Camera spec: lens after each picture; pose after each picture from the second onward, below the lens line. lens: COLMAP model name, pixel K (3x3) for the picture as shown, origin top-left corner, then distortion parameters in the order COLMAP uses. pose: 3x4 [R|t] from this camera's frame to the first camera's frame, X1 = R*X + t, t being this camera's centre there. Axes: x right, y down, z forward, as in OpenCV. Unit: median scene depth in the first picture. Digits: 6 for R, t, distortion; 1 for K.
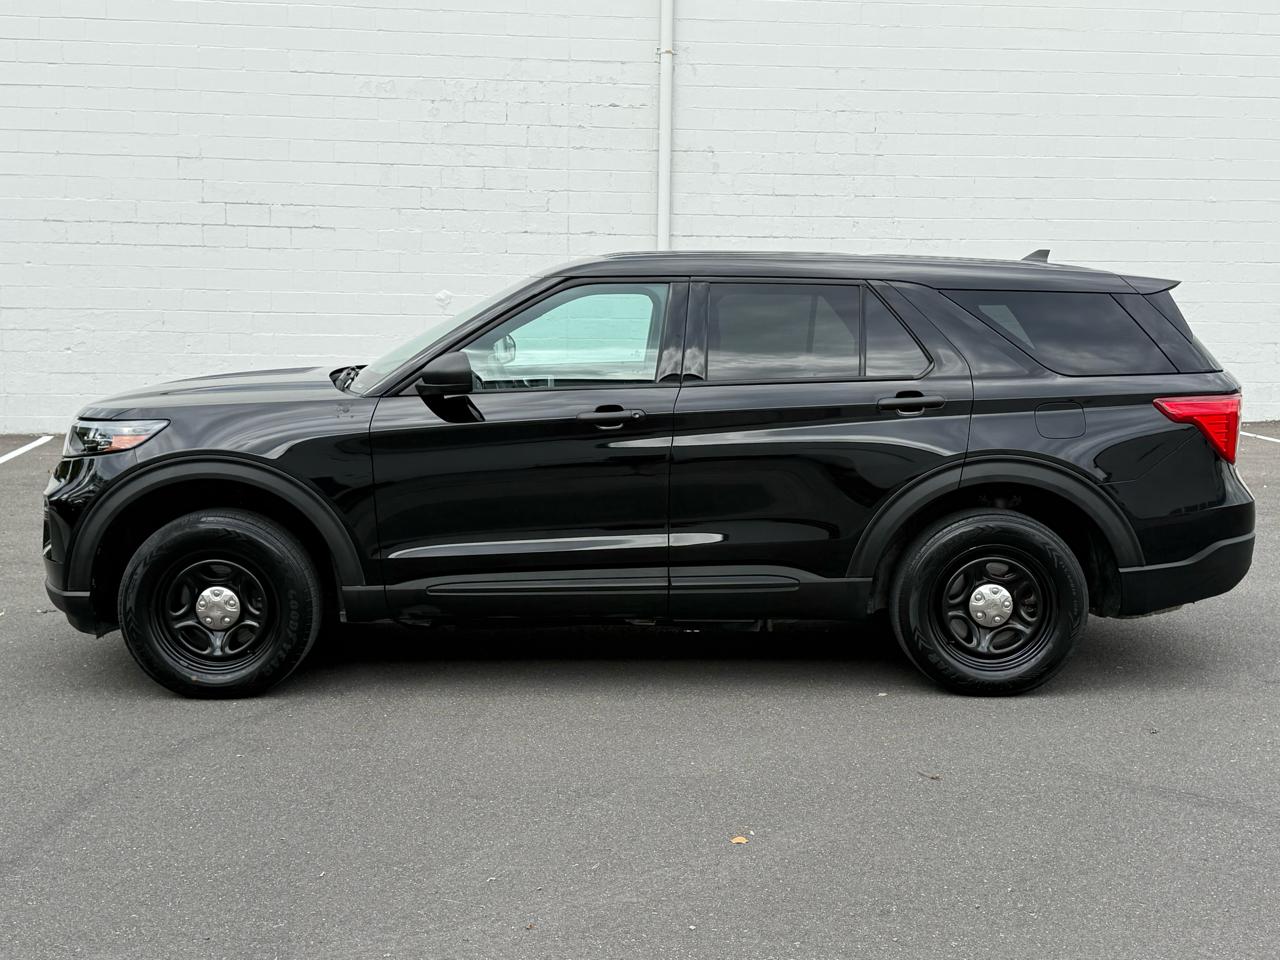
lens RADIAL K [[1617.2, 0, 640.0], [0, 1617.2, 480.0], [0, 0, 1]] dist [0.208885, -0.481776]
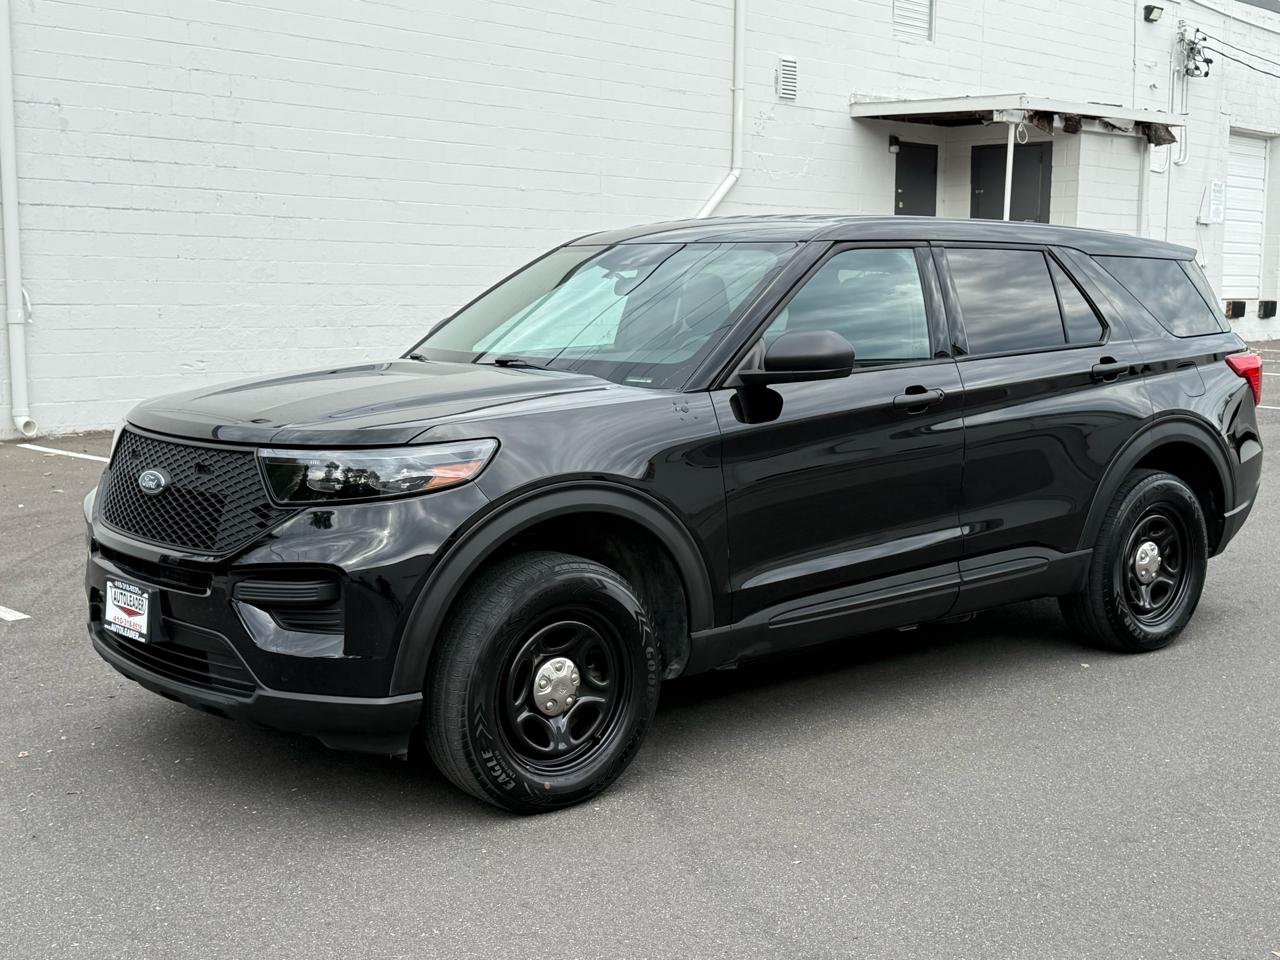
lens RADIAL K [[1617.2, 0, 640.0], [0, 1617.2, 480.0], [0, 0, 1]] dist [0.208885, -0.481776]
pose [[0.768700, -0.085844, 0.633823, -0.689102], [0.082495, 0.995982, 0.034843, -0.037850], [-0.634268, 0.025503, 0.772693, 0.404283]]
